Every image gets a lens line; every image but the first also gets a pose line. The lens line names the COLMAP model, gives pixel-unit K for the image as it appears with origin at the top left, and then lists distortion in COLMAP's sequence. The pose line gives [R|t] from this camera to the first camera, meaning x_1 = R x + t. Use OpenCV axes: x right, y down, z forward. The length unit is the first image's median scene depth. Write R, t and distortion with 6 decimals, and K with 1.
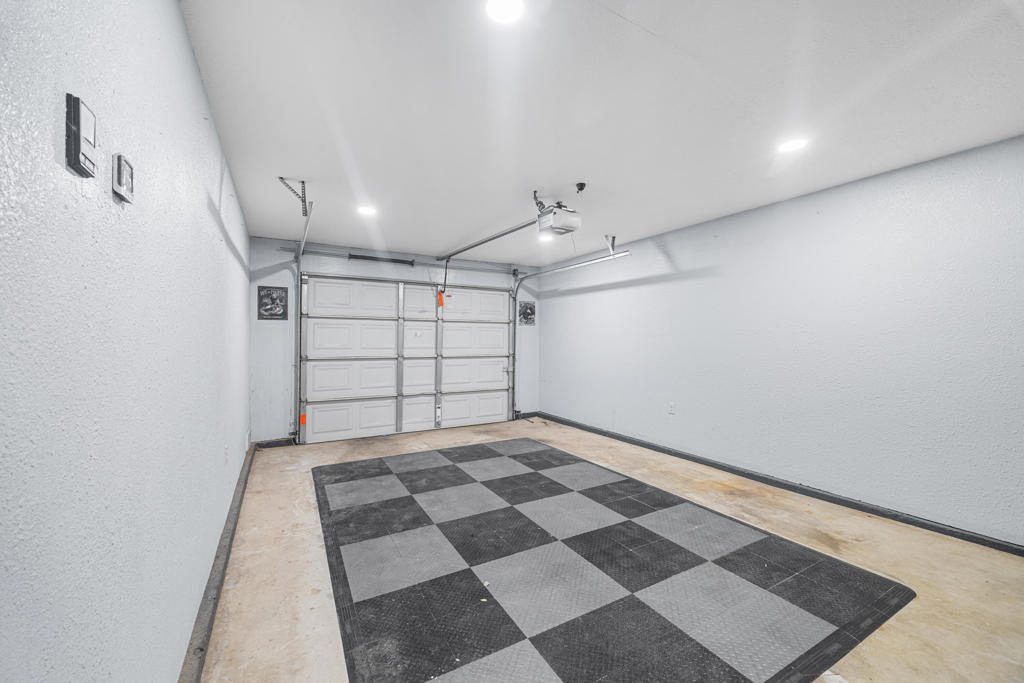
lens RADIAL K [[395.6, 0, 509.4], [0, 395.6, 330.5], [0, 0, 1]] dist [-0.000419, -0.000092]
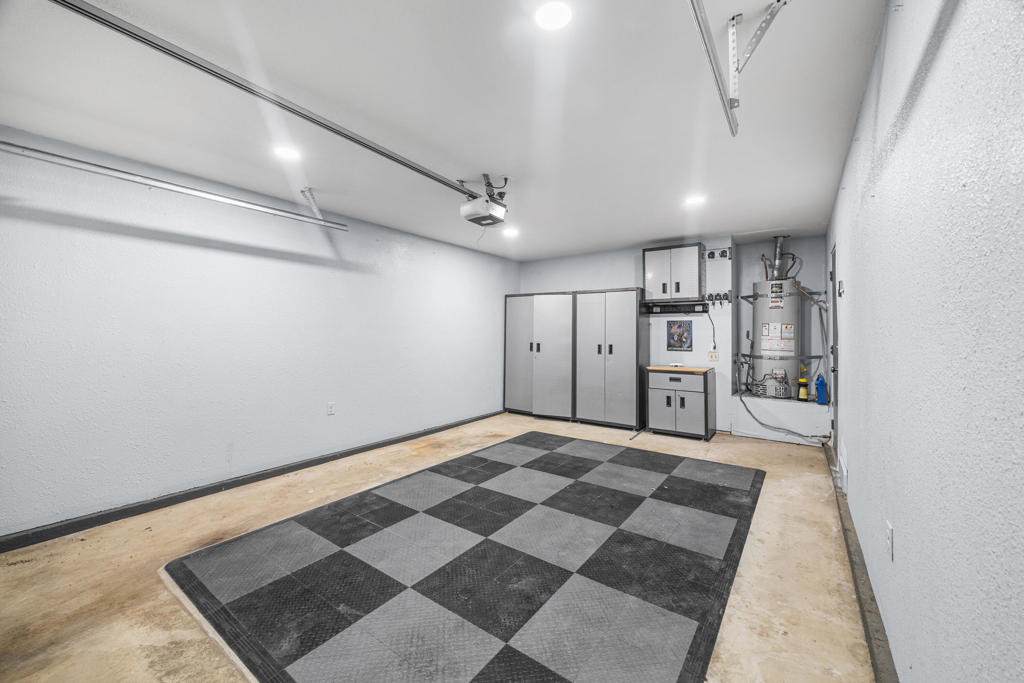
lens RADIAL K [[395.6, 0, 509.4], [0, 395.6, 330.5], [0, 0, 1]] dist [-0.000419, -0.000092]
pose [[-0.403205, 0.006573, 0.915086, -0.809184], [-0.024815, 0.999528, -0.018114, 0.032815], [-0.914773, -0.030012, -0.402852, 1.386242]]
